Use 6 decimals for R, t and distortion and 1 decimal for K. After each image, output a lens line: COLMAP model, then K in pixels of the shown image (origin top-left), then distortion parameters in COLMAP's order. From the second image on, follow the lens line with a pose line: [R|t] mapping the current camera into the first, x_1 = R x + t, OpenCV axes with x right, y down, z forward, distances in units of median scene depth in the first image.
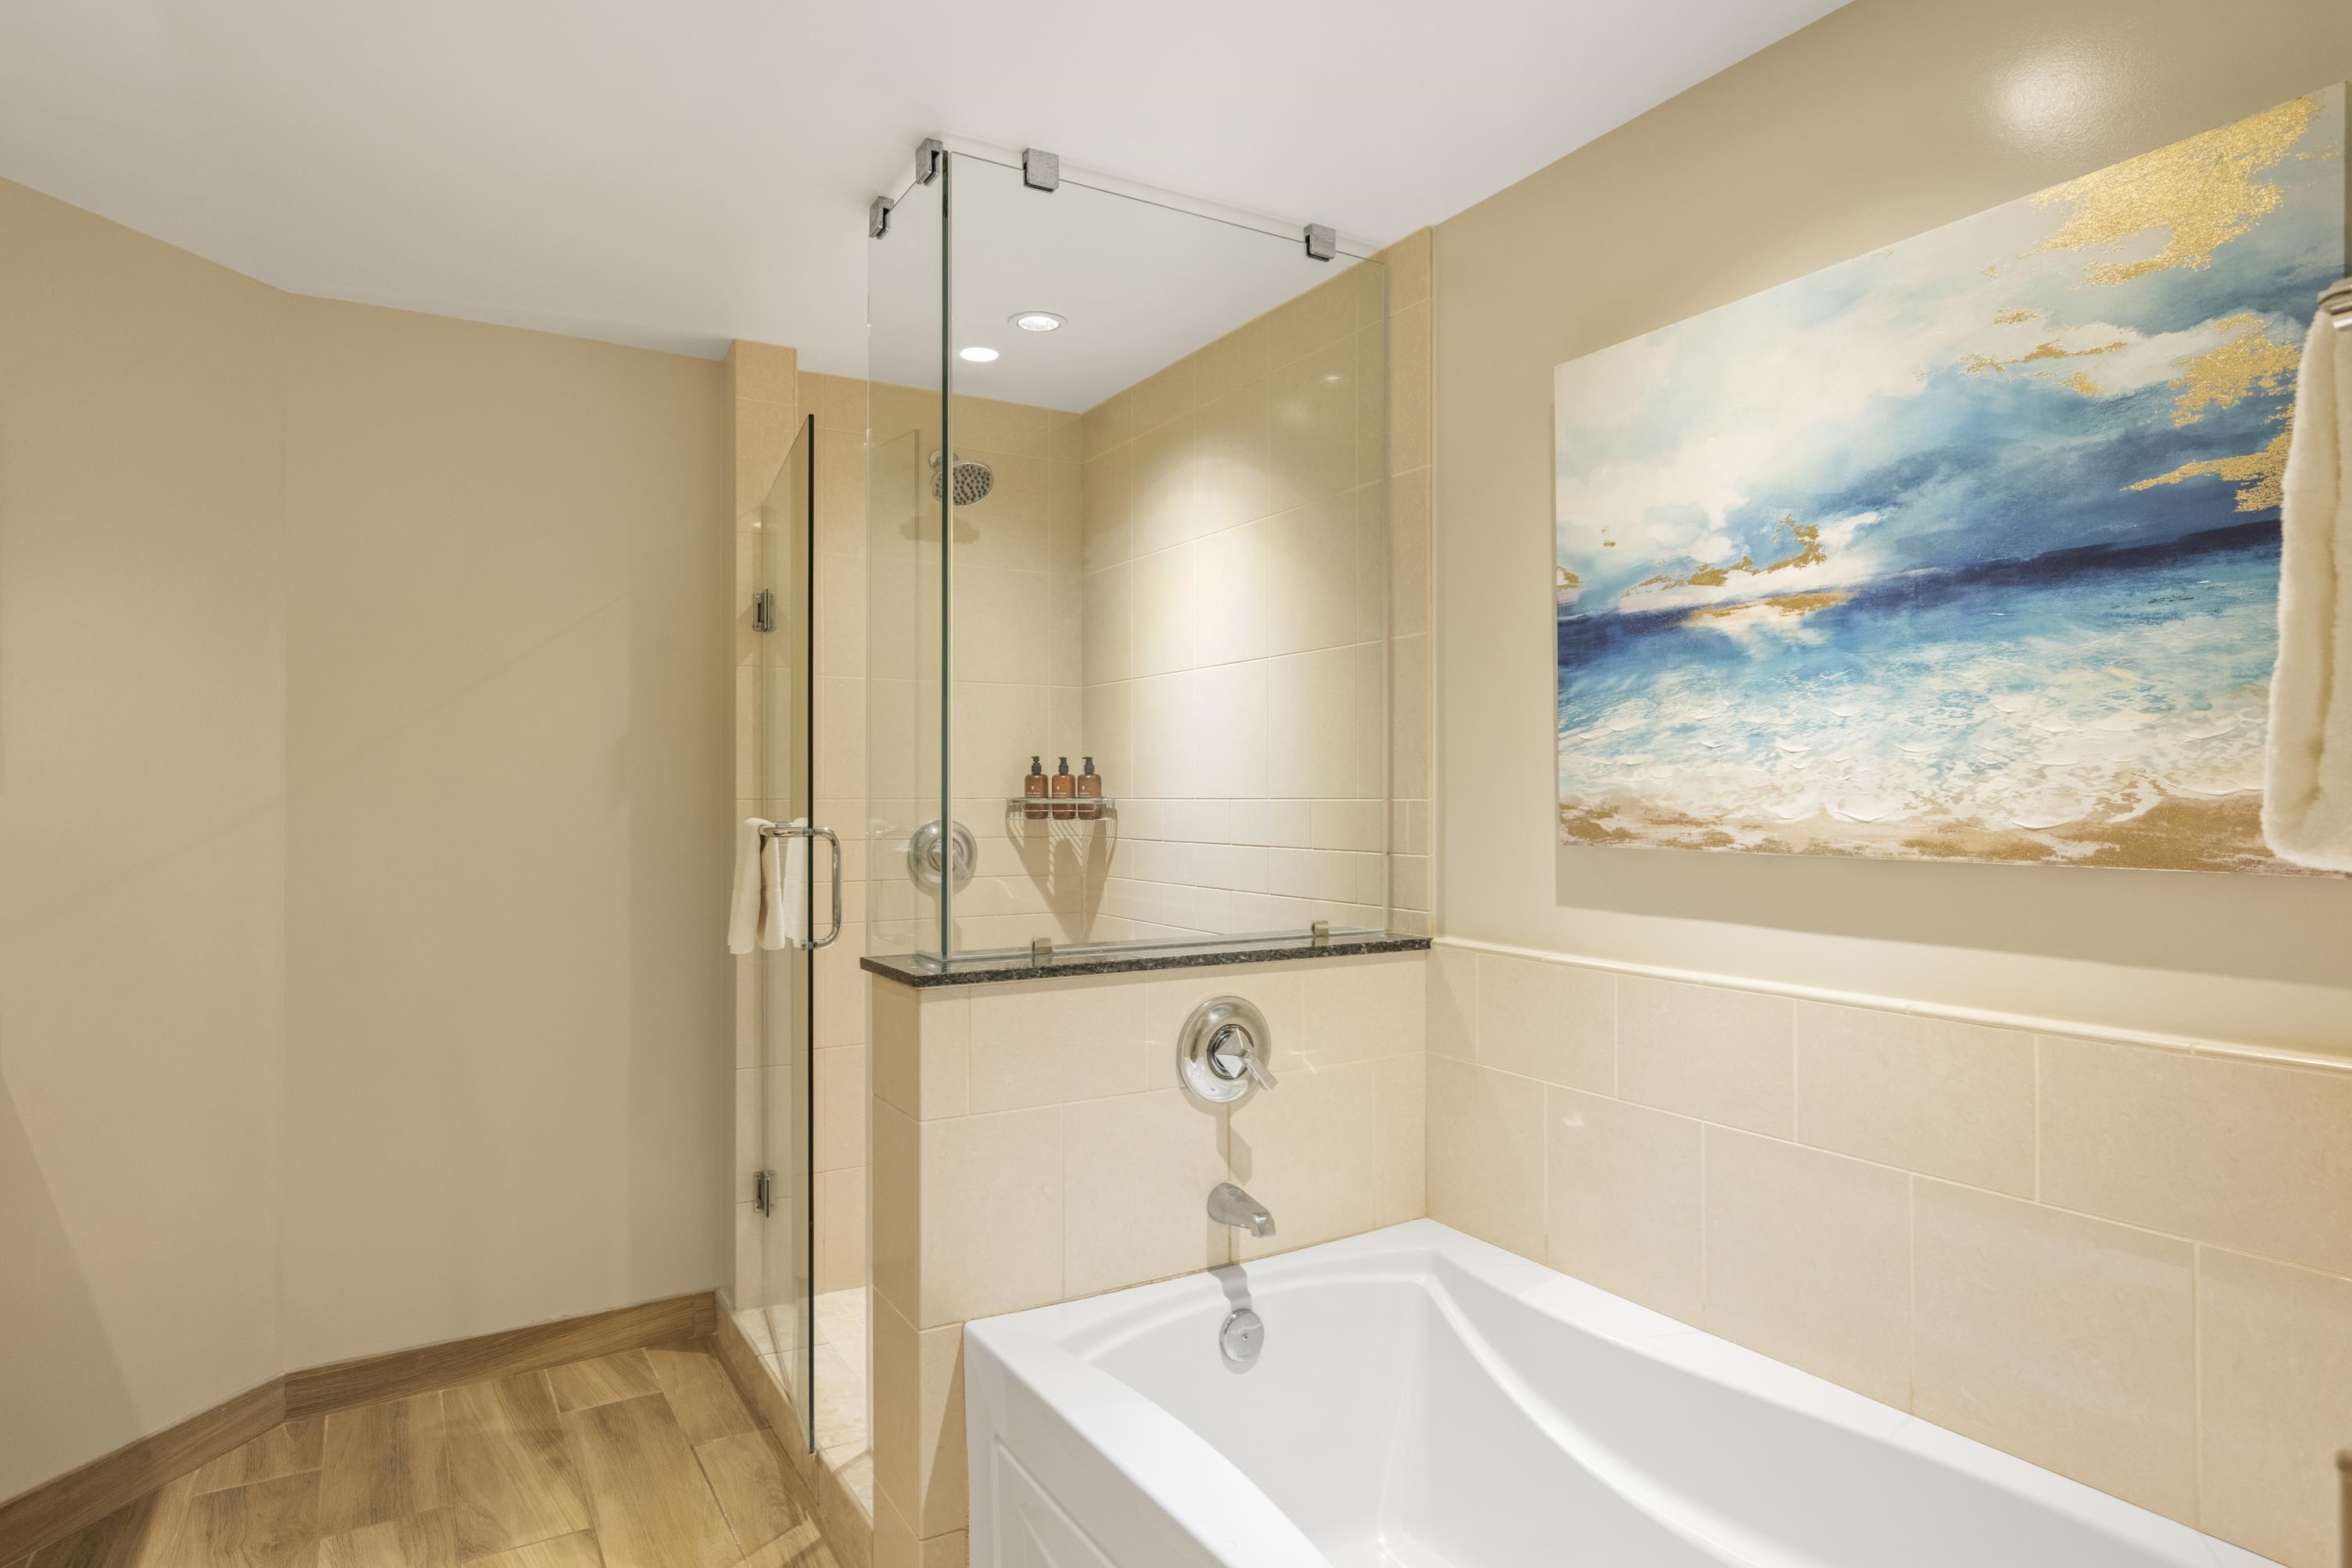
lens RADIAL K [[1317.3, 0, 1192.3], [0, 1317.3, 790.5], [0, 0, 1]] dist [0.006442, -0.001201]
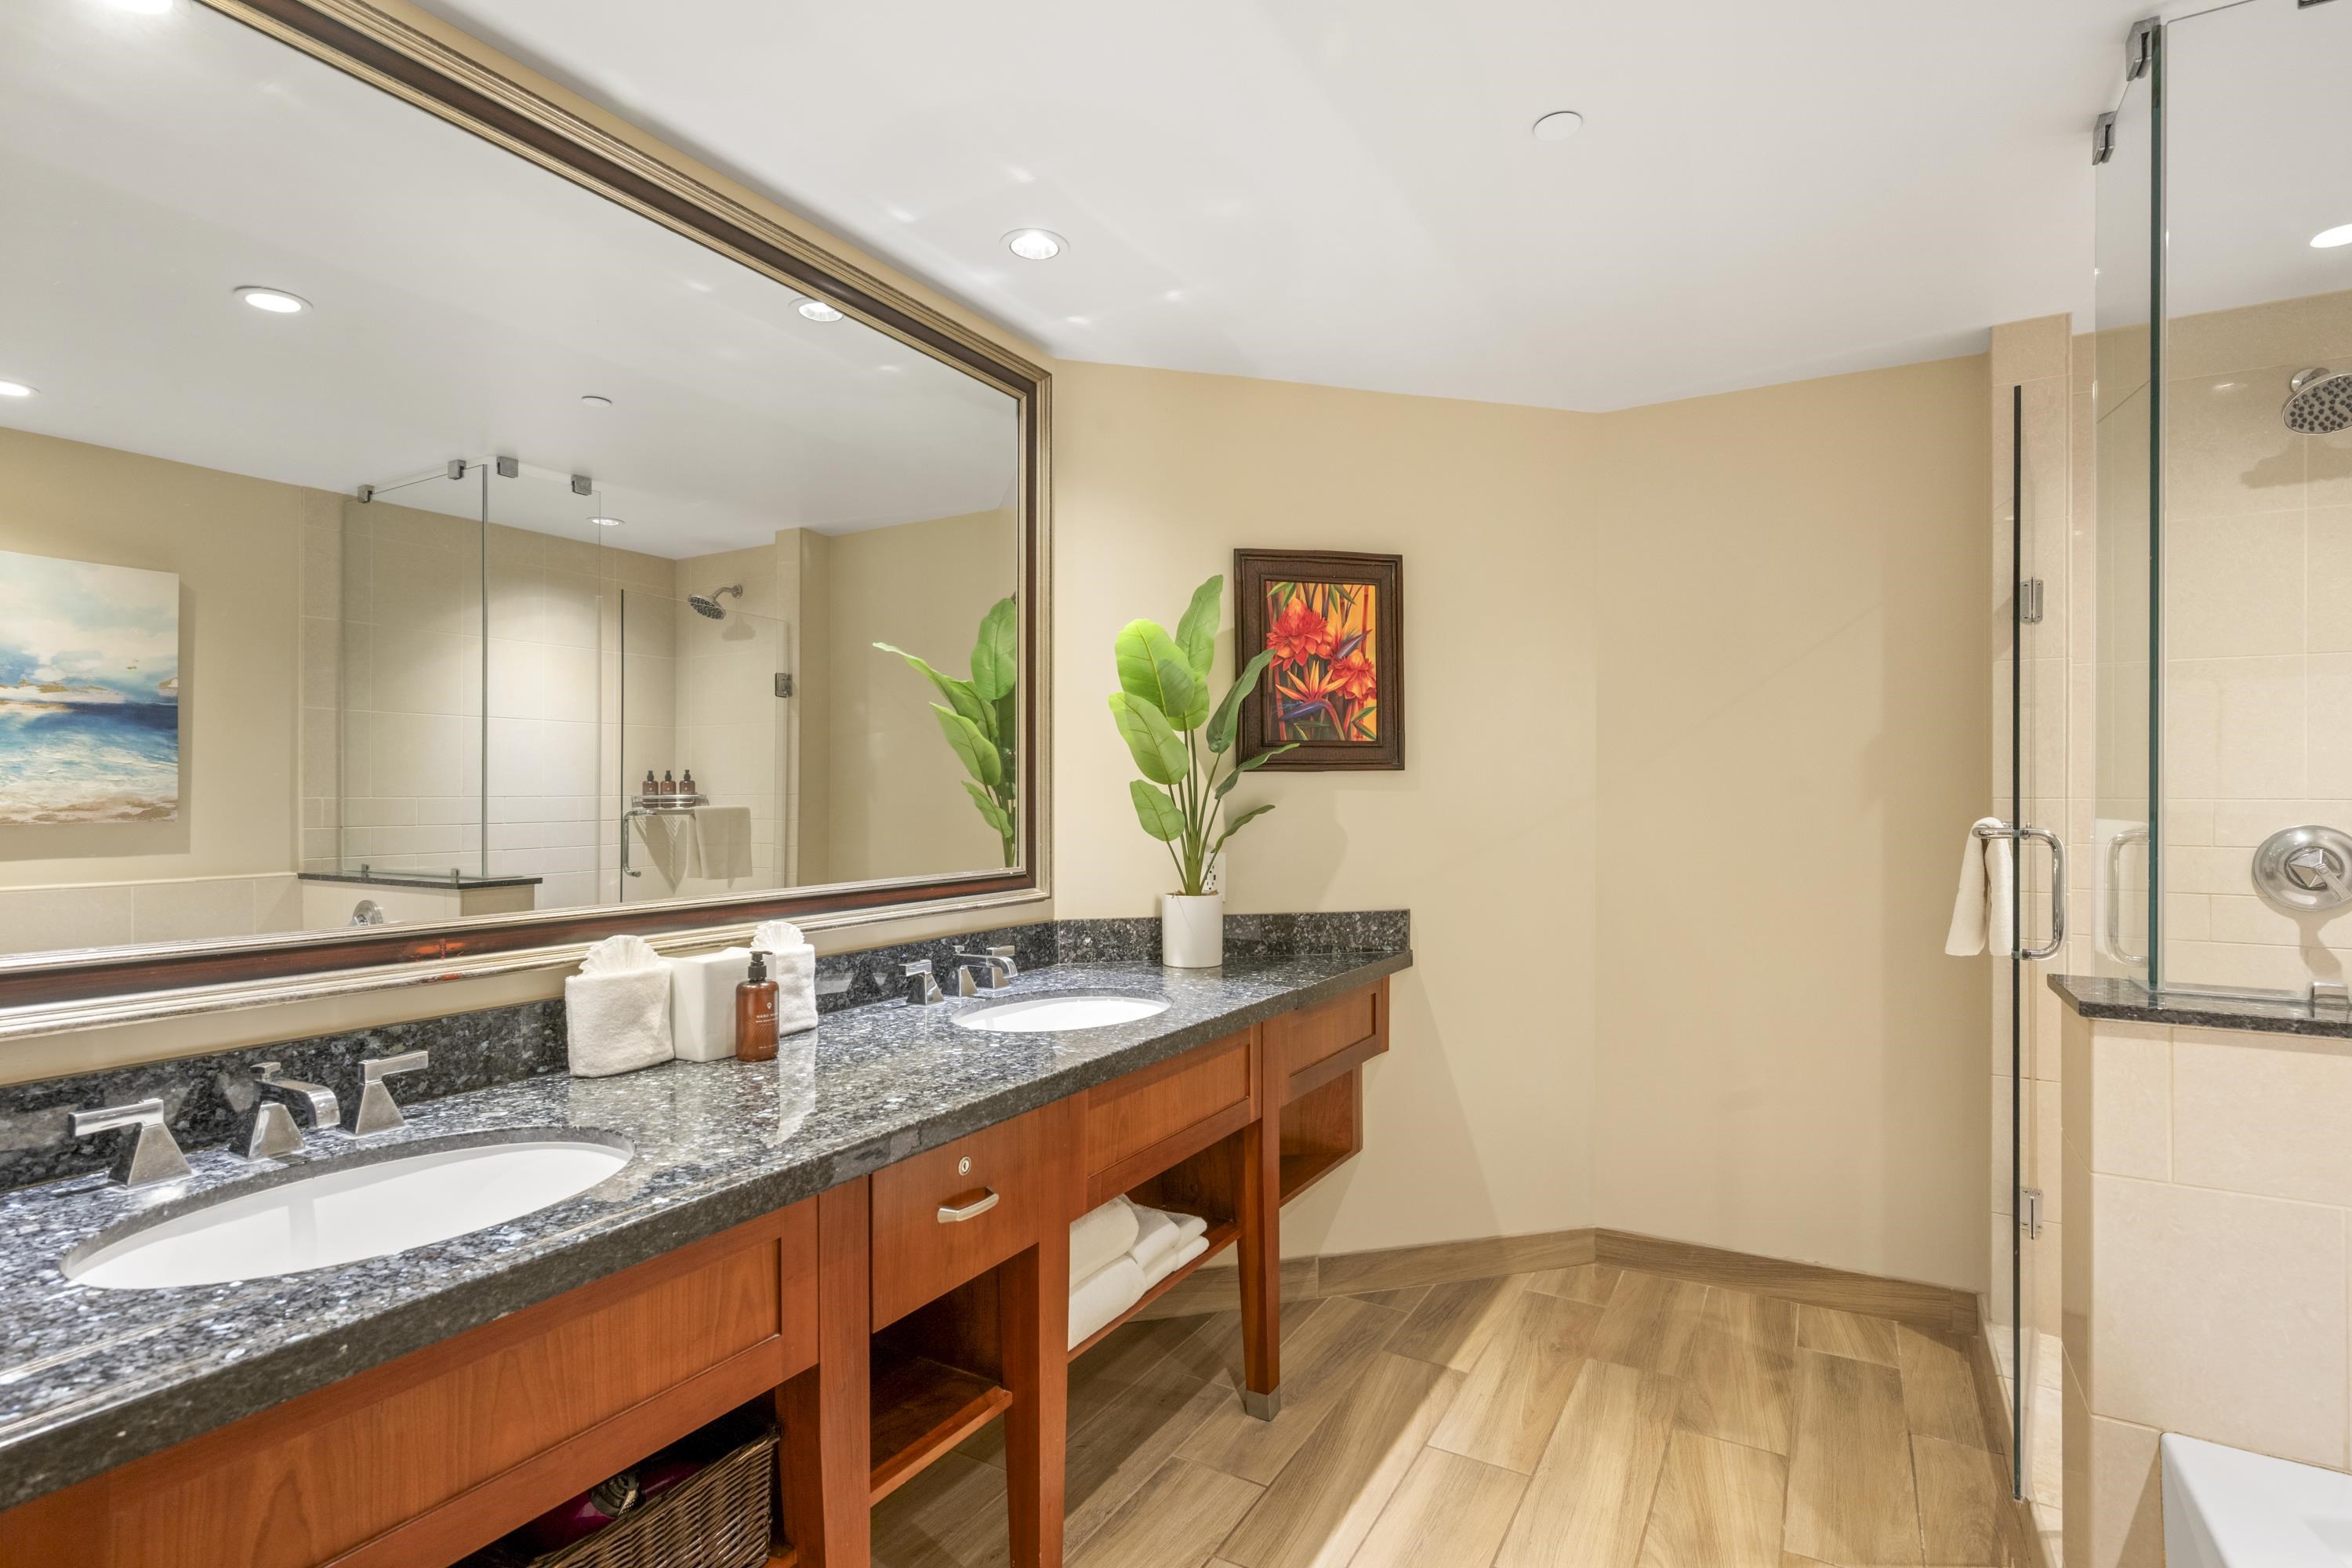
lens RADIAL K [[1138.6, 0, 1214.1], [0, 1138.6, 789.8], [0, 0, 1]] dist [0.006672, -0.000293]
pose [[0.501164, 0.001501, -0.865351, 0.144406], [-0.000471, 0.999999, 0.001462, -0.000749], [0.865352, -0.000325, 0.501164, 0.116996]]
